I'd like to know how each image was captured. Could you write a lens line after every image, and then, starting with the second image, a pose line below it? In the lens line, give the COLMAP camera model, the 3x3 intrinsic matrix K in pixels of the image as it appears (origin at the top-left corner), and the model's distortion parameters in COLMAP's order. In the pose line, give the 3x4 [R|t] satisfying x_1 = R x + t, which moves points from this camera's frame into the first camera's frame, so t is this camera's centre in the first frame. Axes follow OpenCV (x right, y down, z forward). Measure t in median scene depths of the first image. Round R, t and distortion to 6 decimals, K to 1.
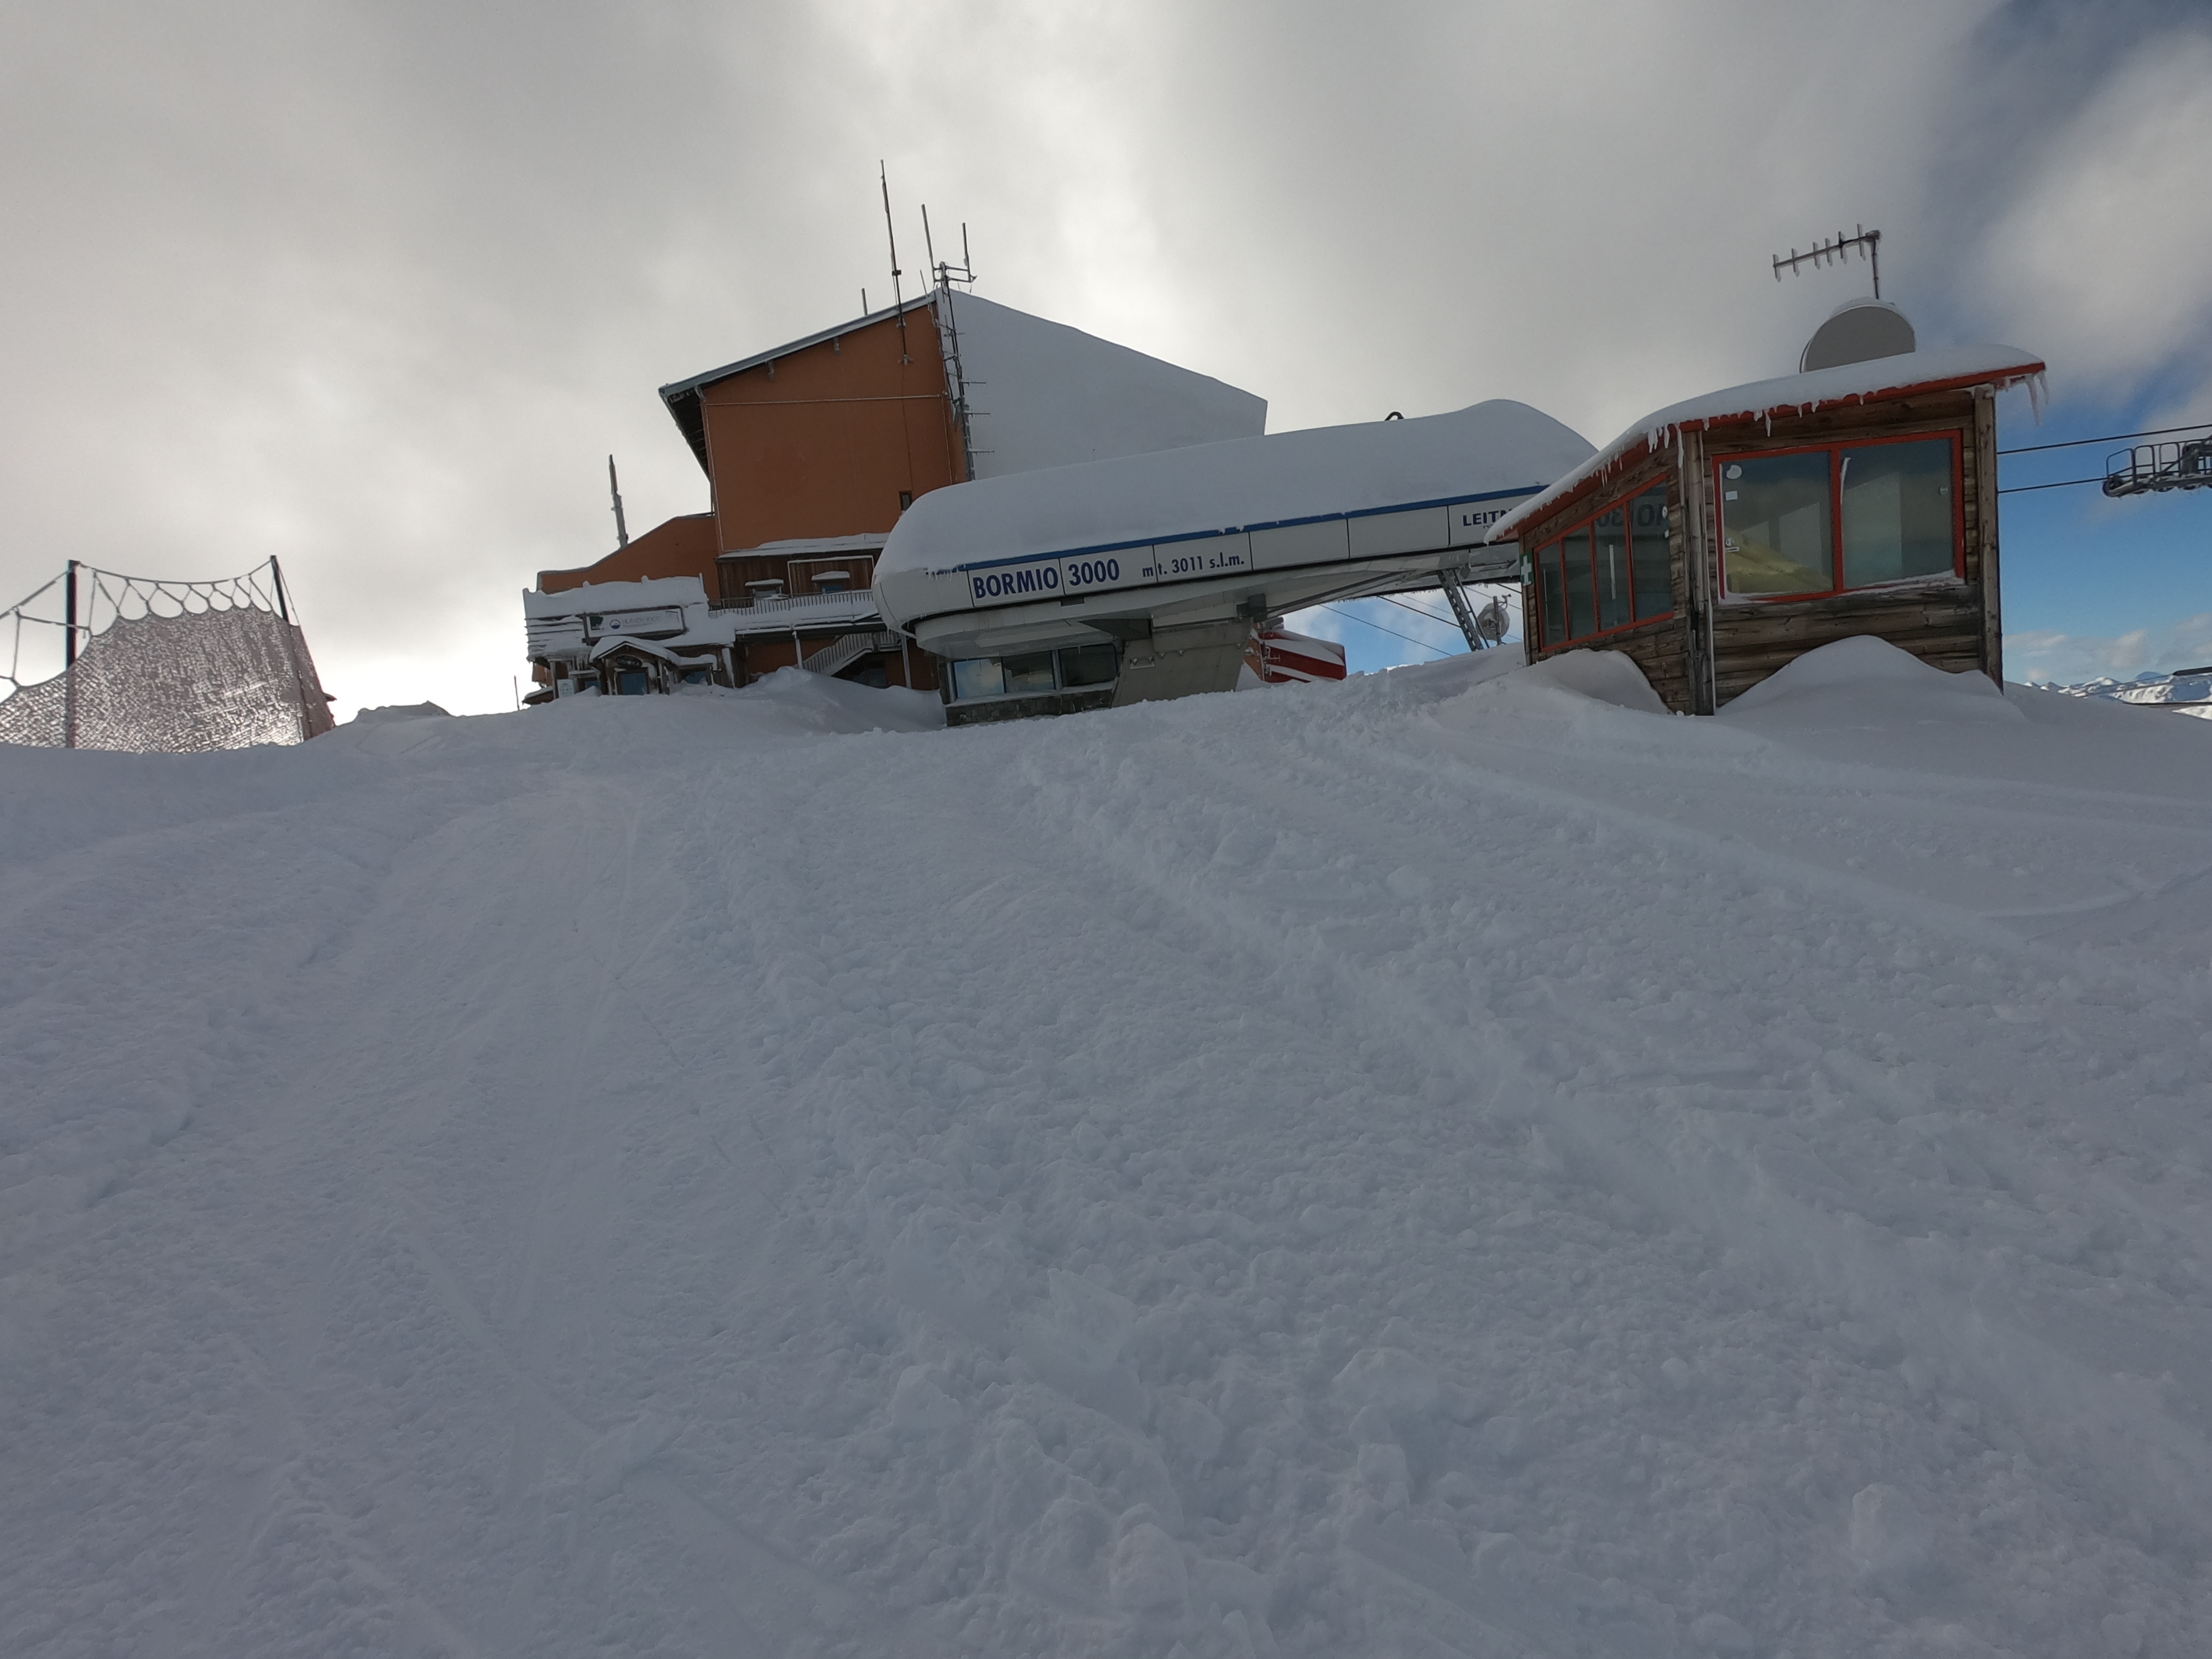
lens RADIAL K [[1099.8, 0, 1131.6], [0, 1099.8, 836.0], [0, 0, 1]] dist [-0.004767, 0.001894]
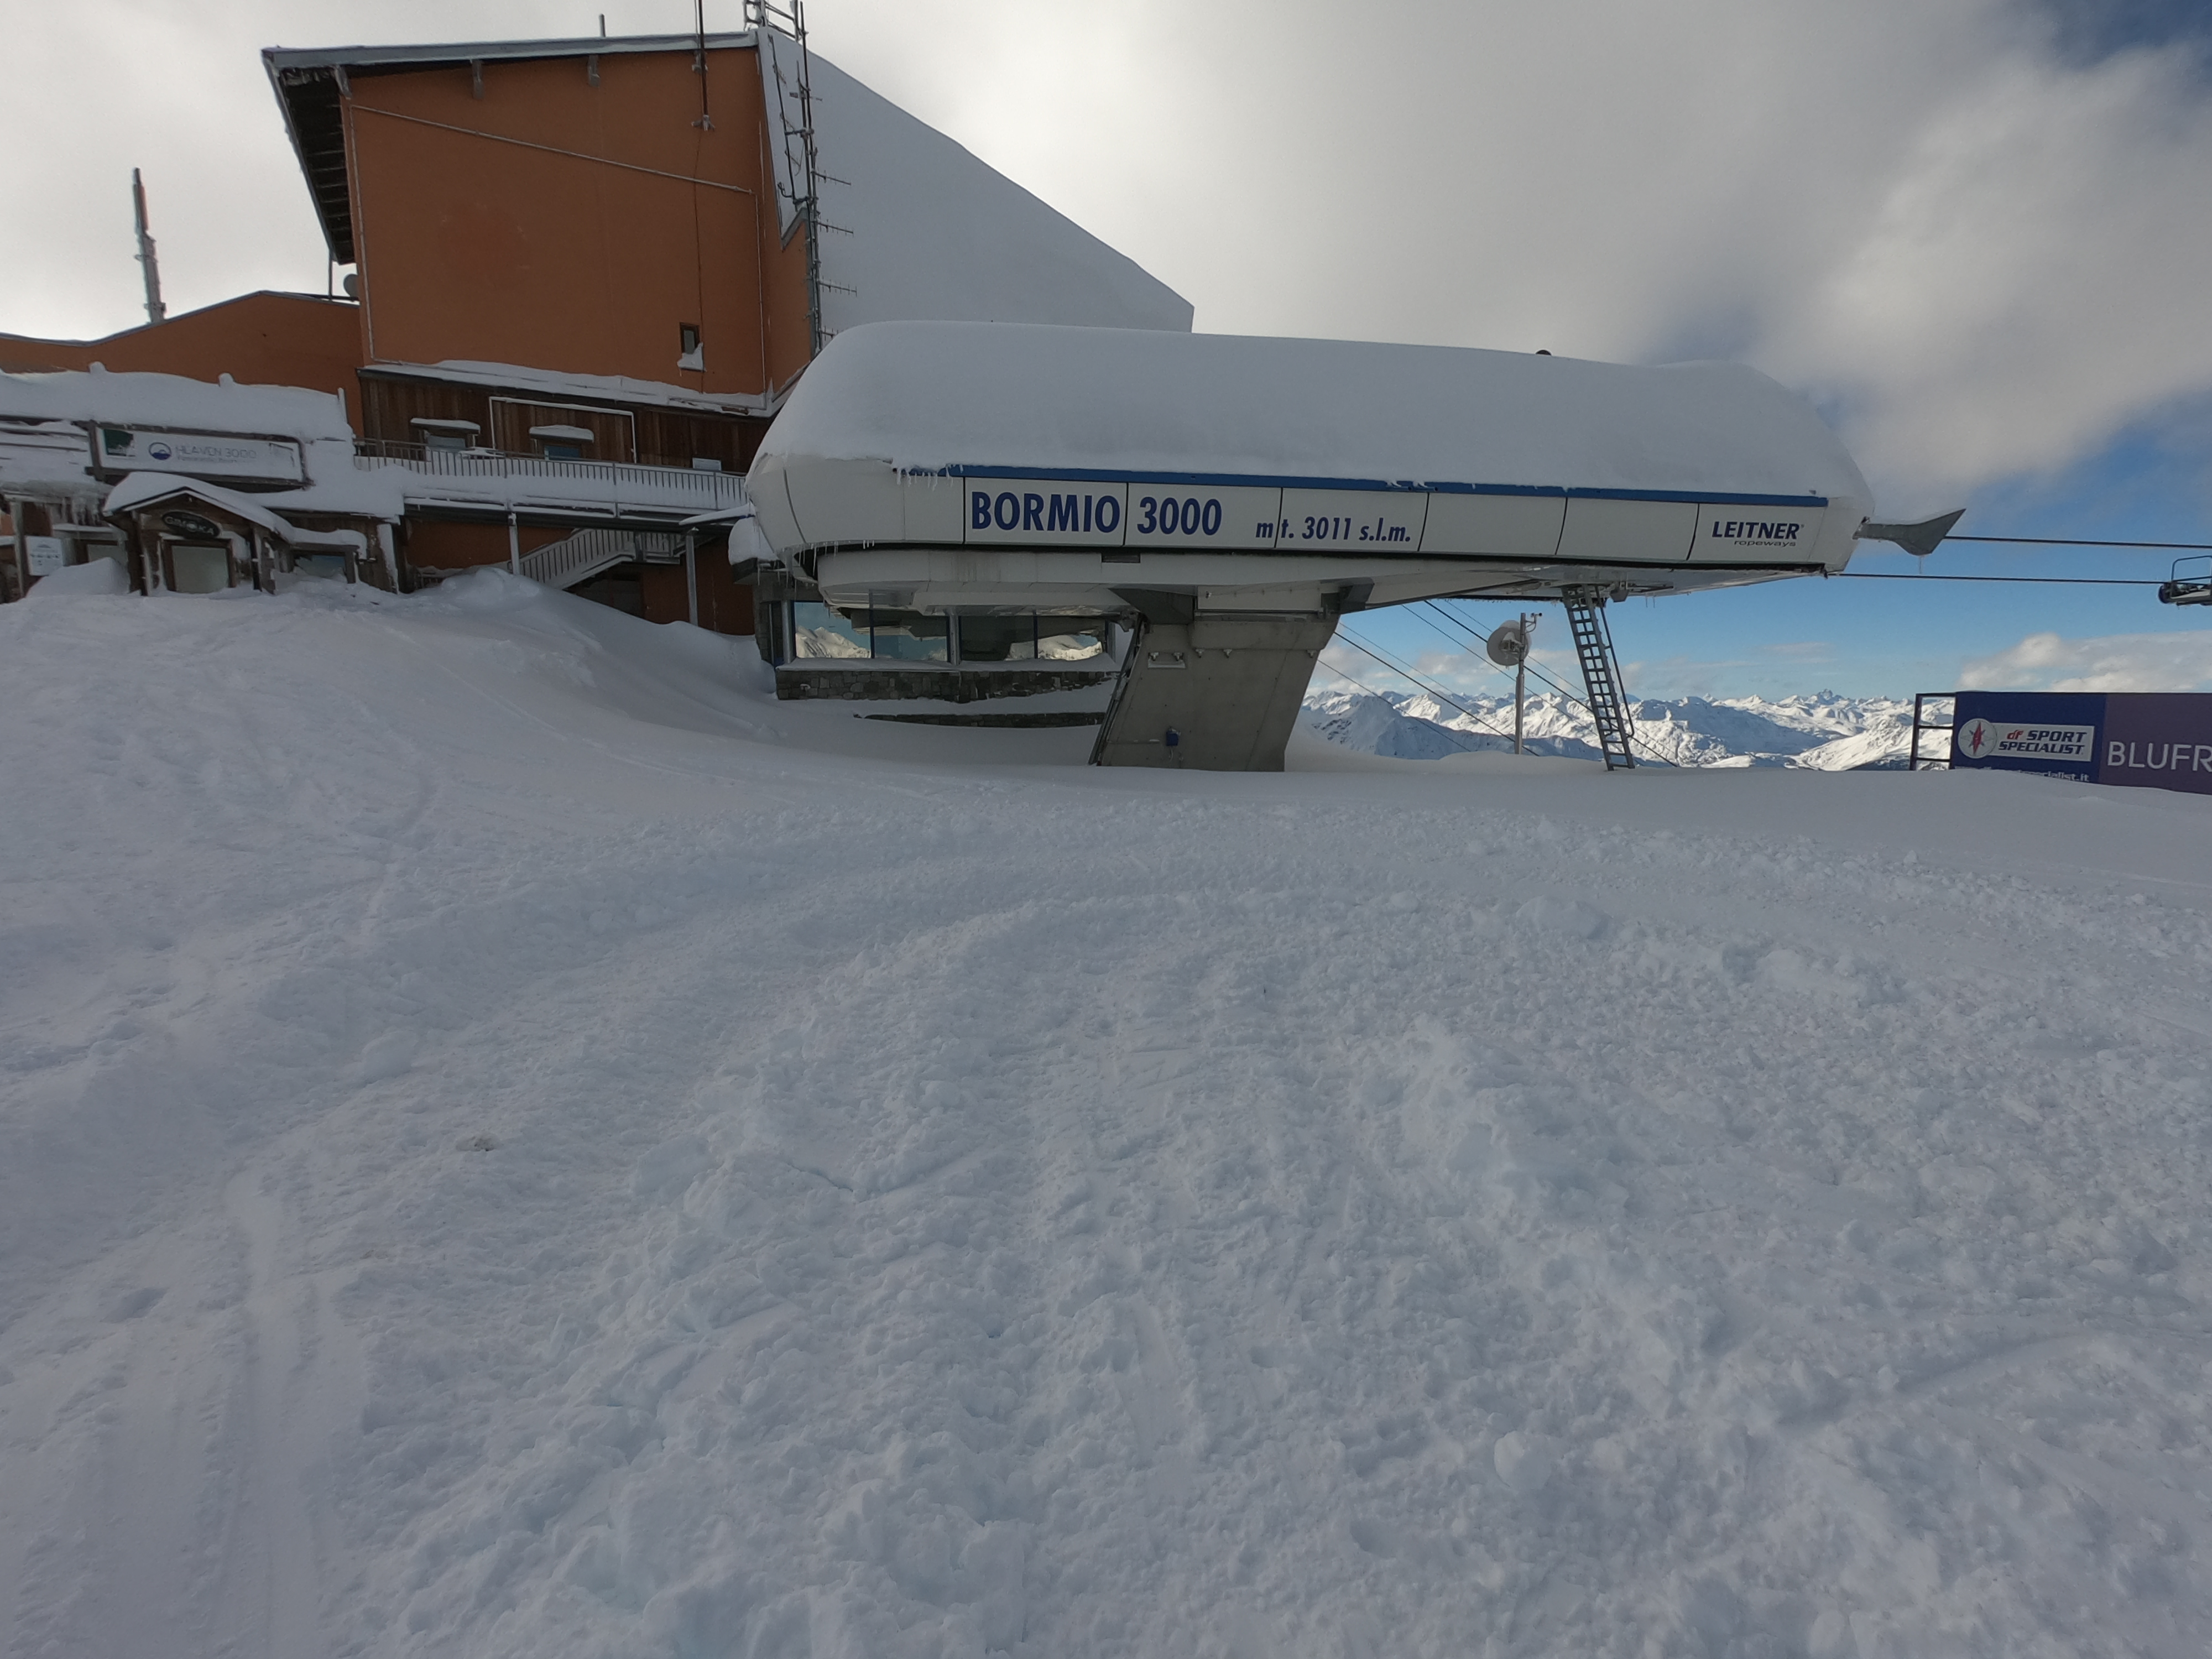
lens RADIAL K [[1099.8, 0, 1131.6], [0, 1099.8, 836.0], [0, 0, 1]] dist [-0.004767, 0.001894]
pose [[0.945383, 0.065529, 0.319307, -0.171736], [-0.083837, 0.995511, 0.043919, -0.065085], [-0.314996, -0.068290, 0.946633, 0.308773]]
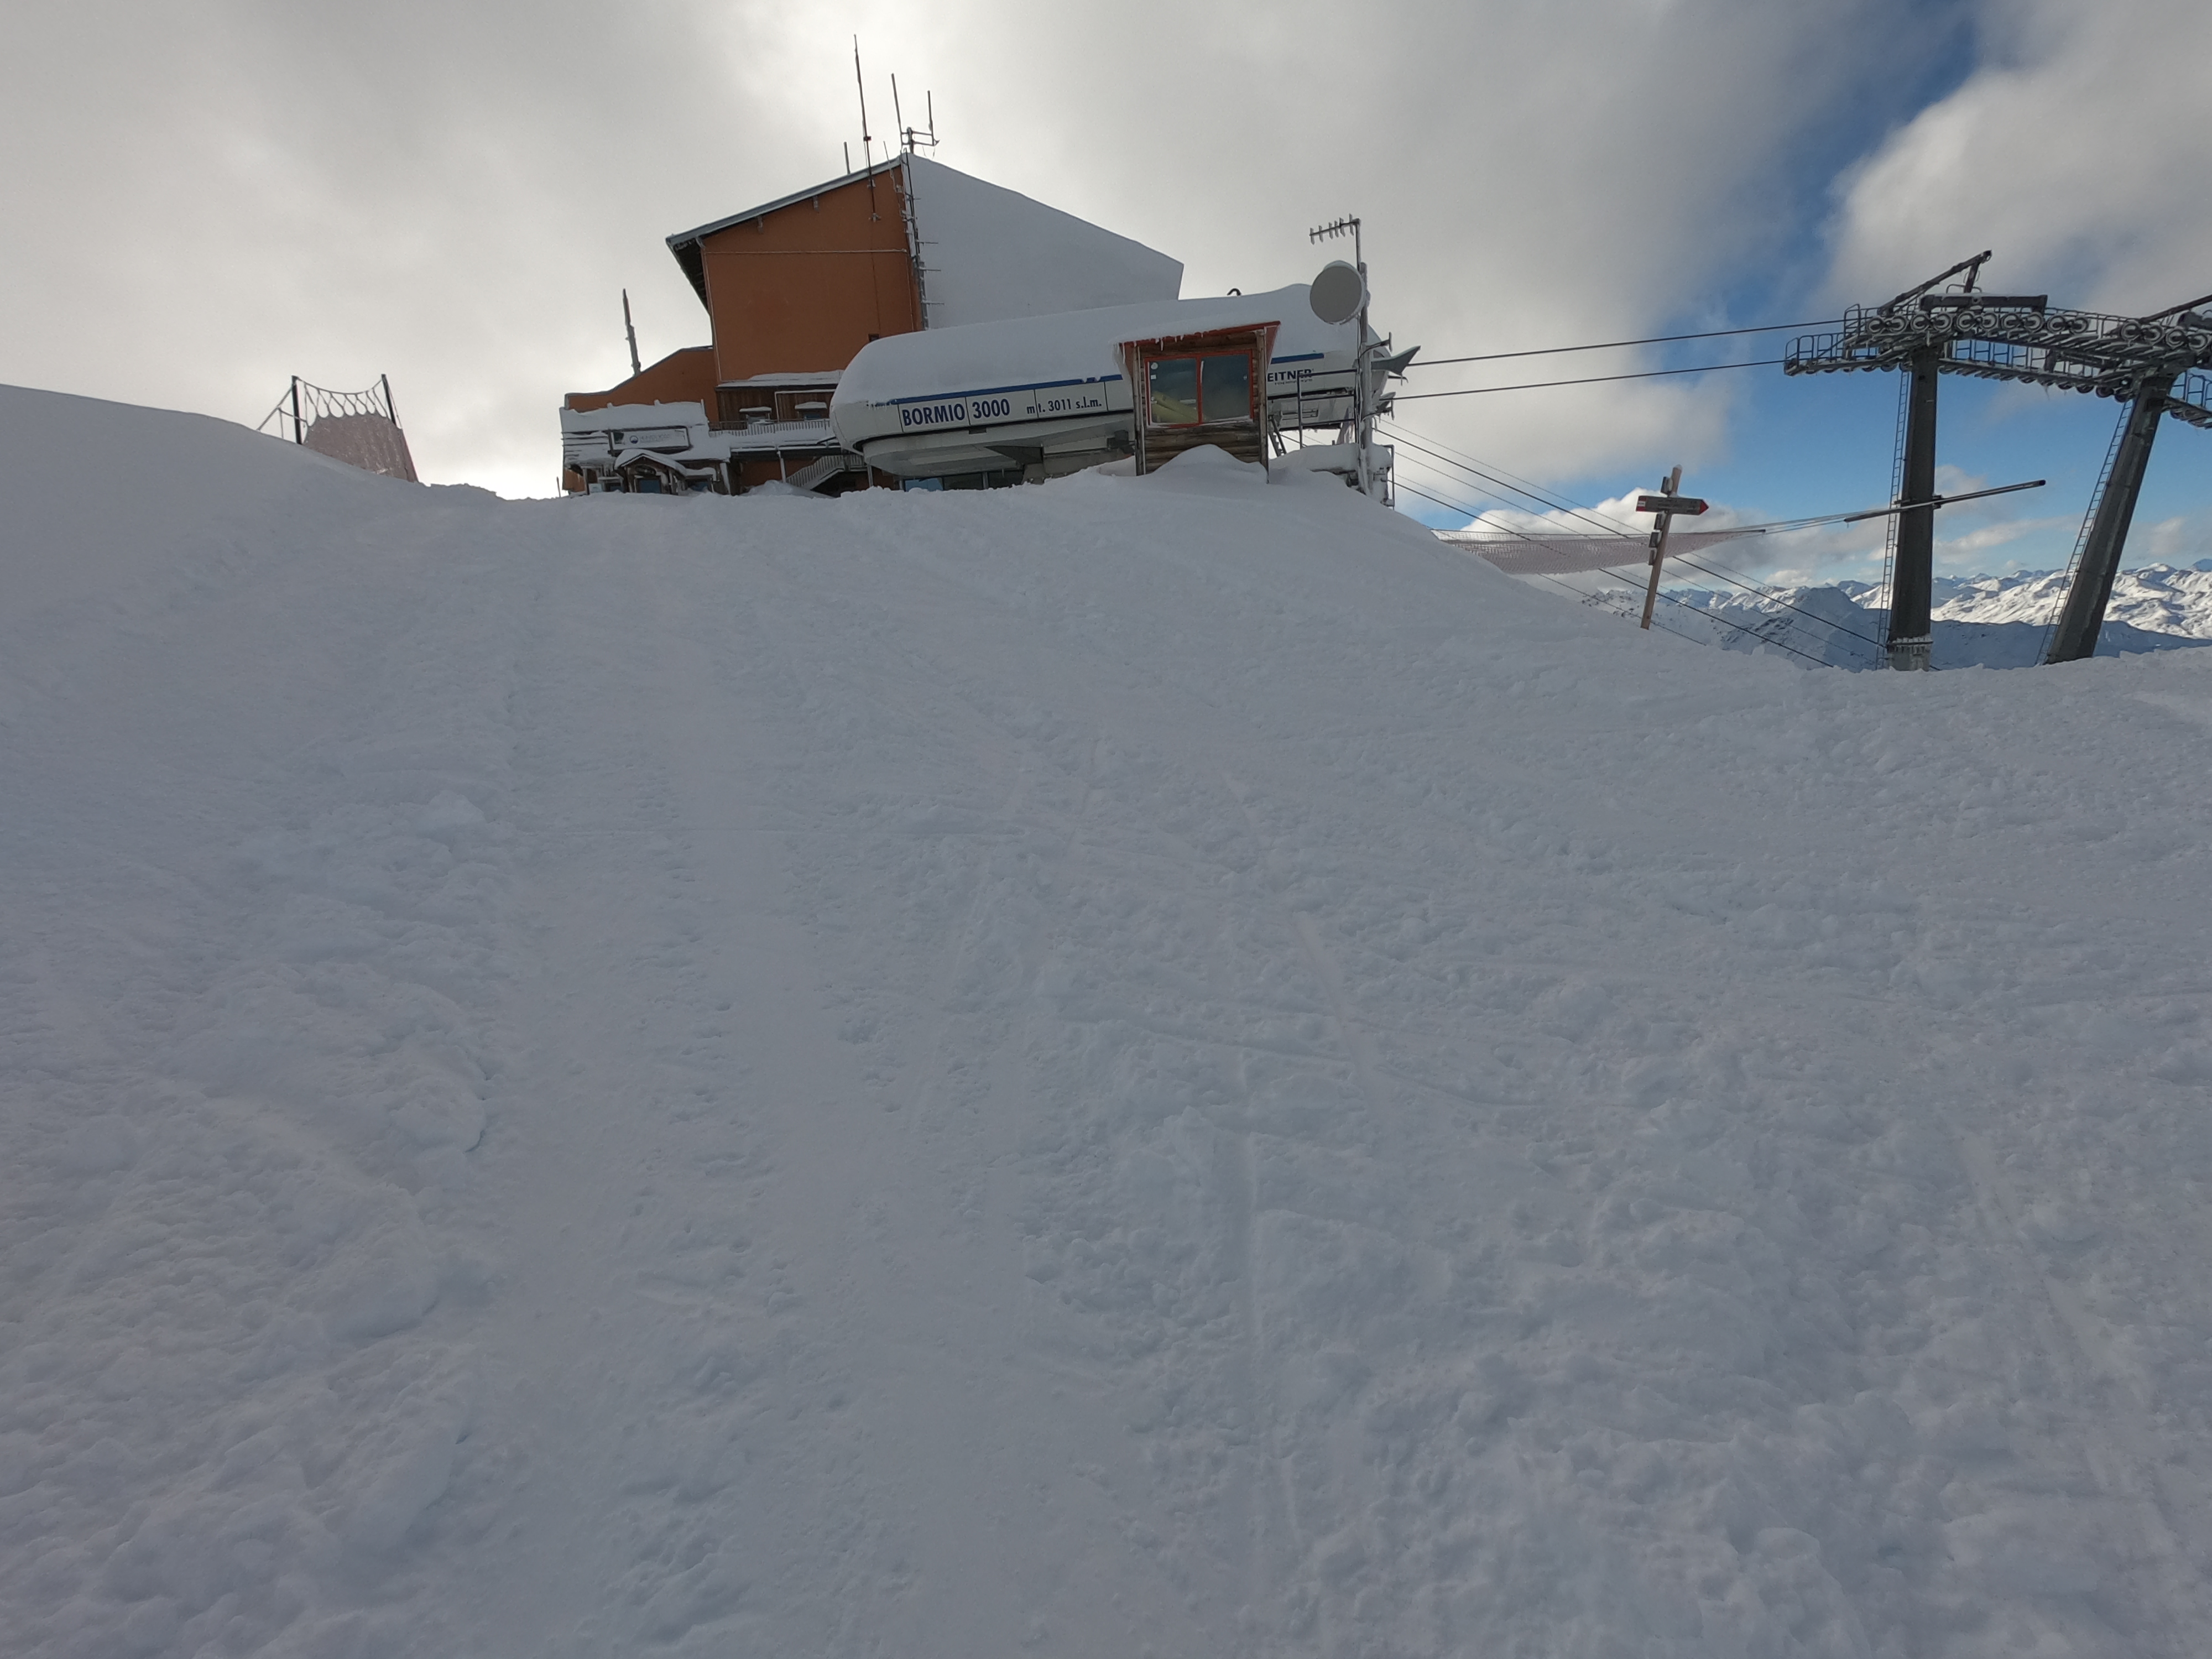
lens RADIAL K [[1088.6, 0, 1129.2], [0, 1088.6, 818.7], [0, 0, 1]] dist [-0.000824, -0.000772]
pose [[0.999285, 0.037298, -0.006144, 0.116061], [-0.036297, 0.992159, 0.119598, 0.066682], [0.010557, -0.119289, 0.992803, -0.273914]]
